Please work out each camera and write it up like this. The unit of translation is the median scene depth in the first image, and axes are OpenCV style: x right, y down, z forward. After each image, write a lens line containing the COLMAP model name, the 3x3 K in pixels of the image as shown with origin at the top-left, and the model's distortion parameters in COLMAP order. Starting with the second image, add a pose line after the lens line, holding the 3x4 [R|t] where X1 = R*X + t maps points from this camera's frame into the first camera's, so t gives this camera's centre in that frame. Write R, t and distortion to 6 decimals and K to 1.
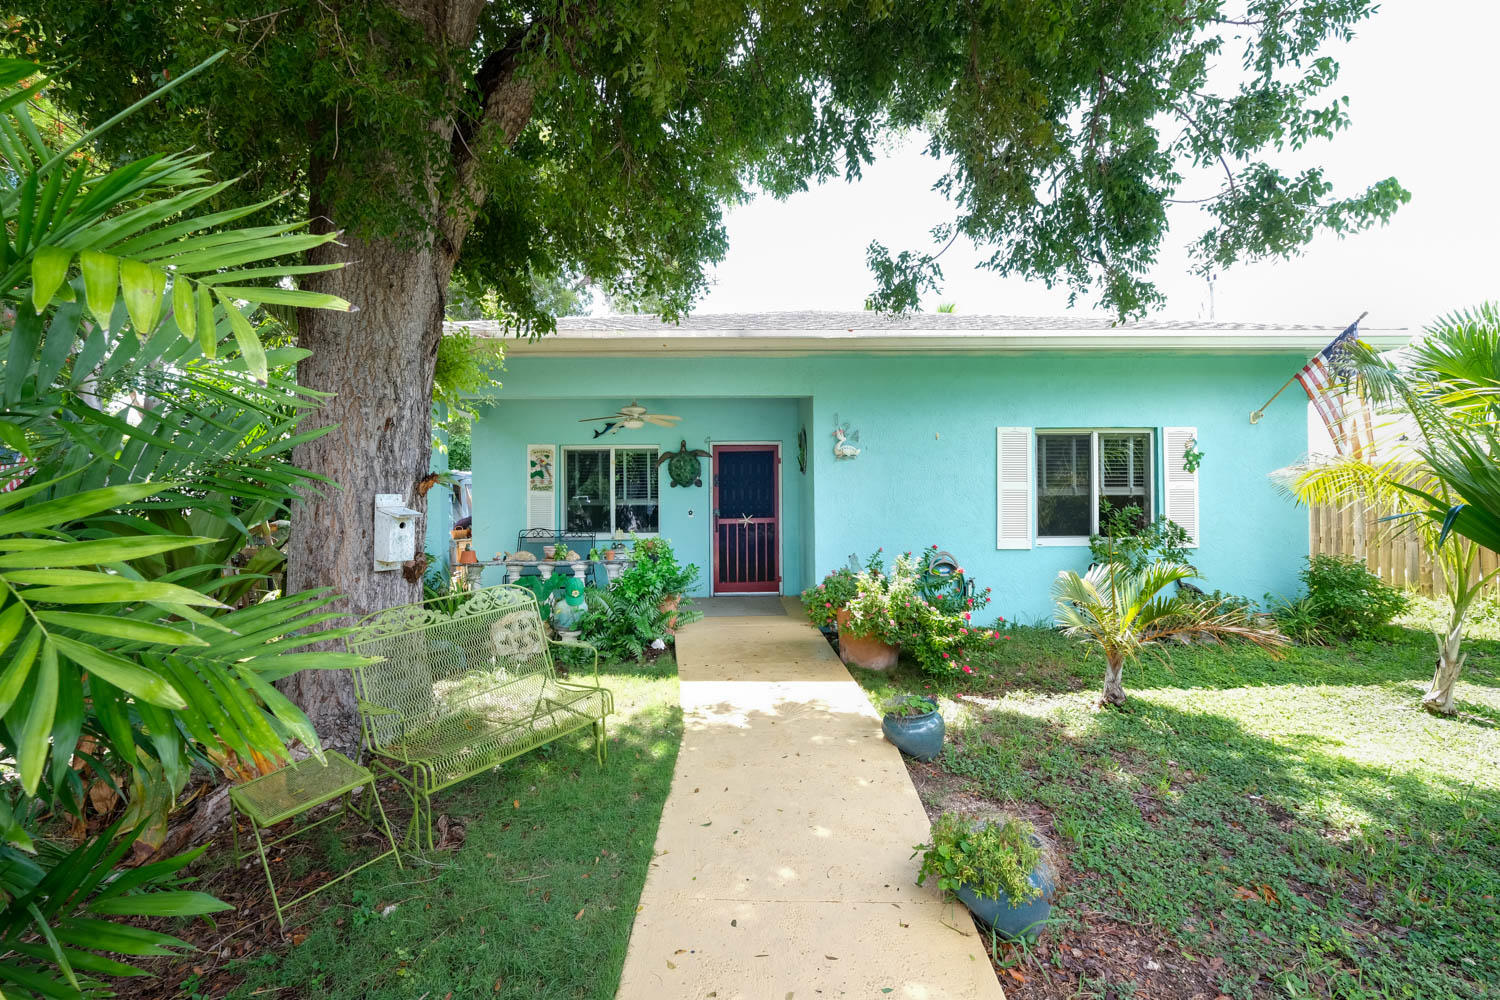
lens RADIAL K [[658.1, 0, 743.9], [0, 658.1, 490.1], [0, 0, 1]] dist [-0.001674, -0.000165]
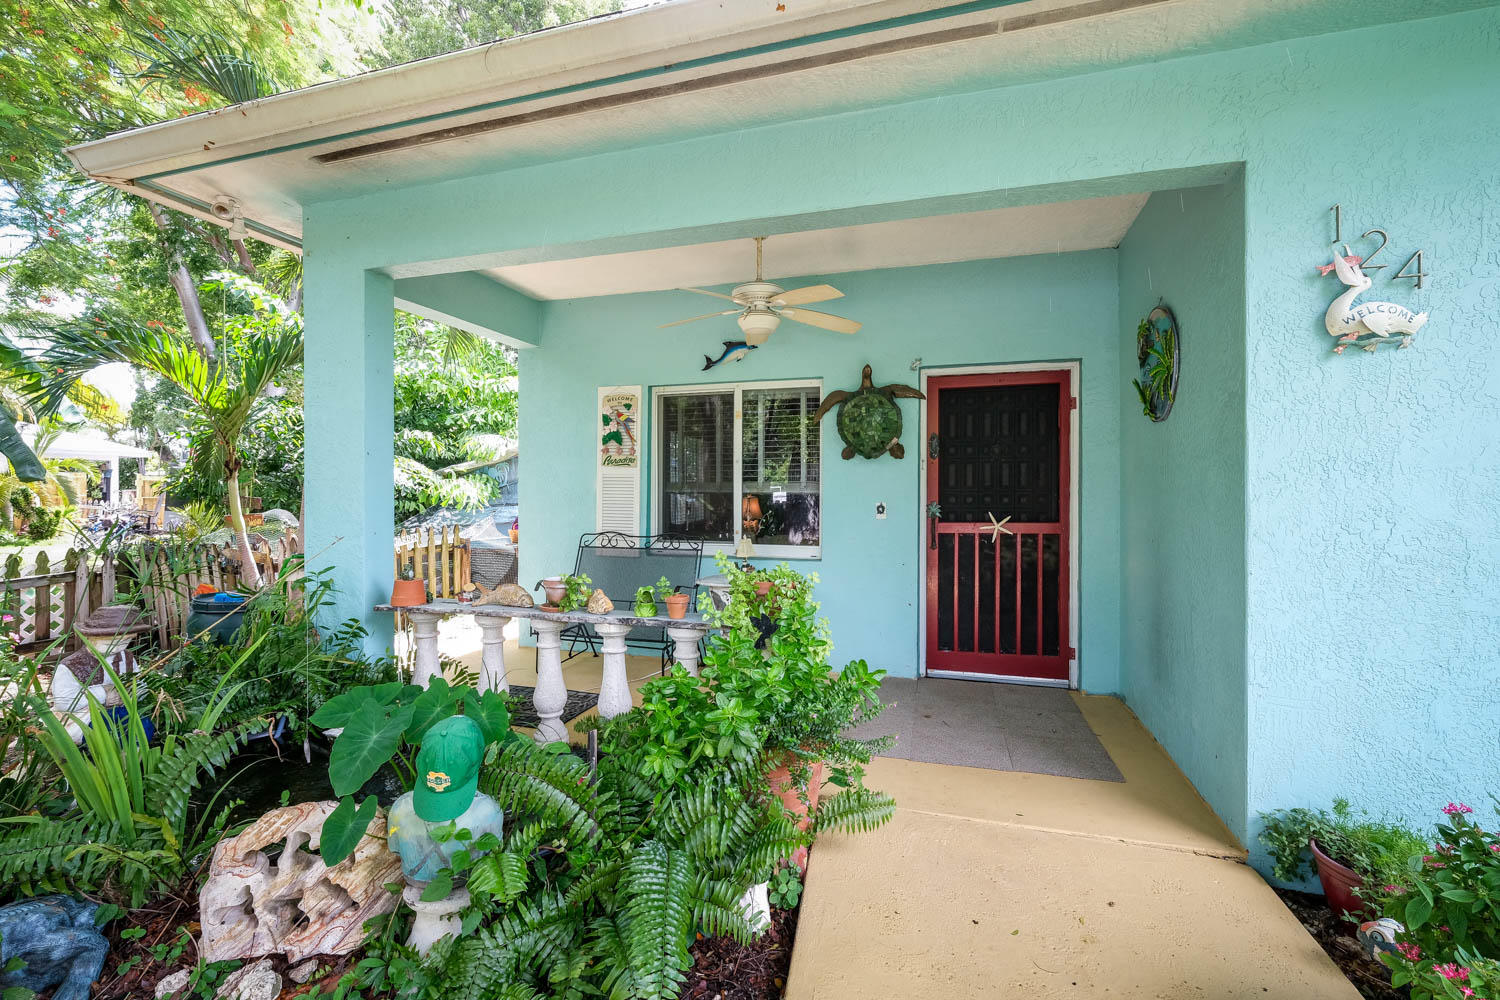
lens RADIAL K [[658.1, 0, 750.4], [0, 658.1, 495.0], [0, 0, 1]] dist [-0.001674, -0.000165]
pose [[0.952903, 0.012290, -0.303025, -0.026602], [-0.007278, 0.999817, 0.017665, 0.017273], [0.303187, -0.014627, 0.952819, 0.557027]]
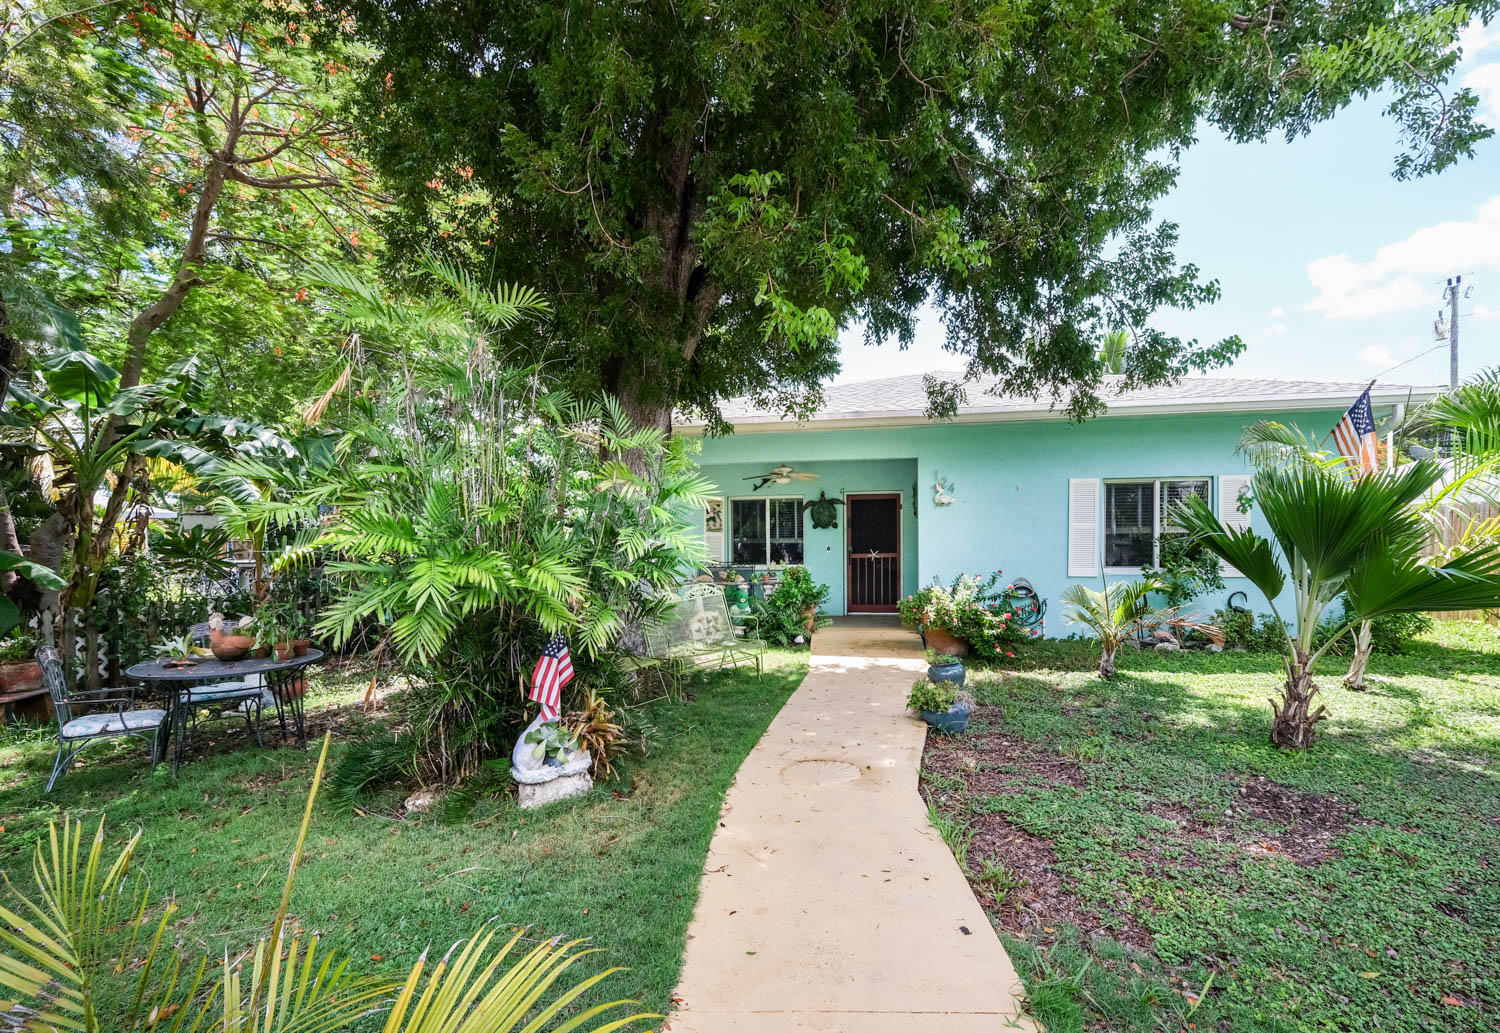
lens RADIAL K [[704.7, 0, 752.6], [0, 704.7, 548.0], [0, 0, 1]] dist [0.002251, 0.000194]
pose [[0.975571, -0.000146, -0.219683, 0.084061], [0.005034, 0.999752, 0.021691, 0.003286], [0.219626, -0.022267, 0.975330, -0.397767]]
